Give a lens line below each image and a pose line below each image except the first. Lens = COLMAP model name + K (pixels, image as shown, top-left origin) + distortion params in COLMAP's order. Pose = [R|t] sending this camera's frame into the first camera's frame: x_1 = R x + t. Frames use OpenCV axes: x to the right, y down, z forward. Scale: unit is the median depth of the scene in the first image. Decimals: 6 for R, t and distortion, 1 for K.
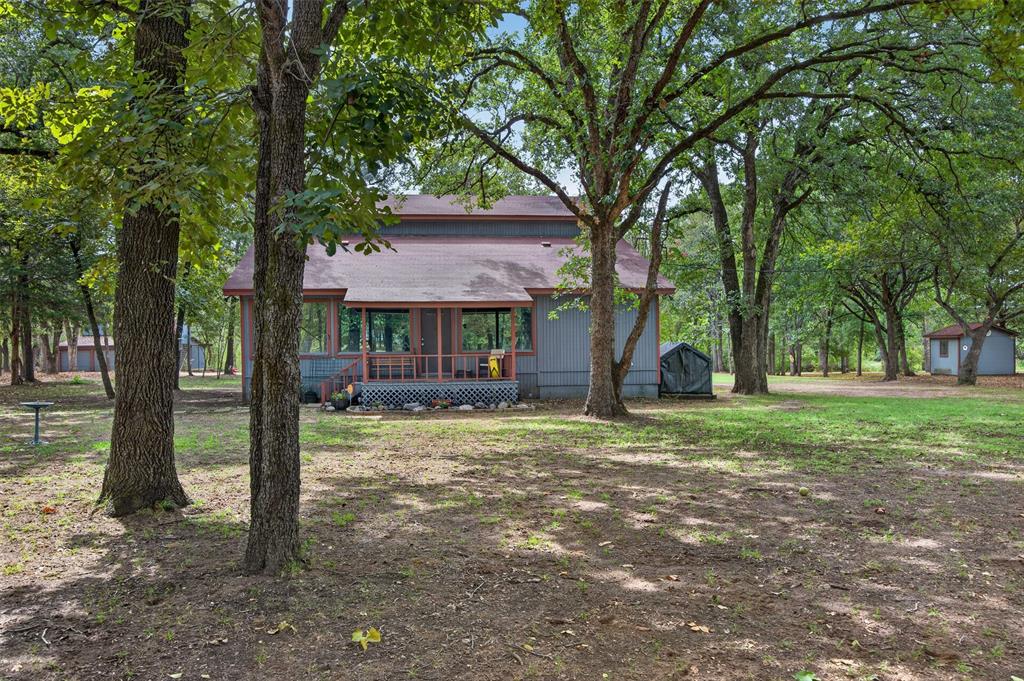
lens RADIAL K [[786.5, 0, 512.1], [0, 786.5, 338.5], [0, 0, 1]] dist [-0.002505, 0.002357]
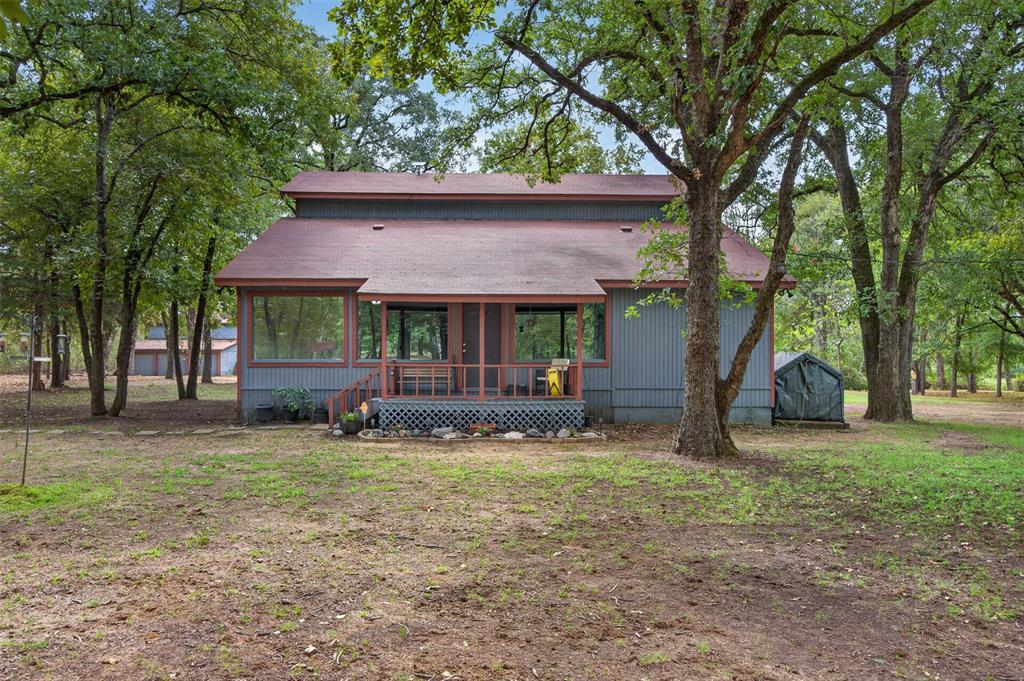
lens RADIAL K [[786.5, 0, 511.5], [0, 786.5, 344.4], [0, 0, 1]] dist [-0.002505, 0.002357]
pose [[0.994364, 0.012544, -0.105271, 0.015839], [-0.013000, 0.999909, -0.003648, 0.003413], [0.105216, 0.004996, 0.994437, 0.231769]]
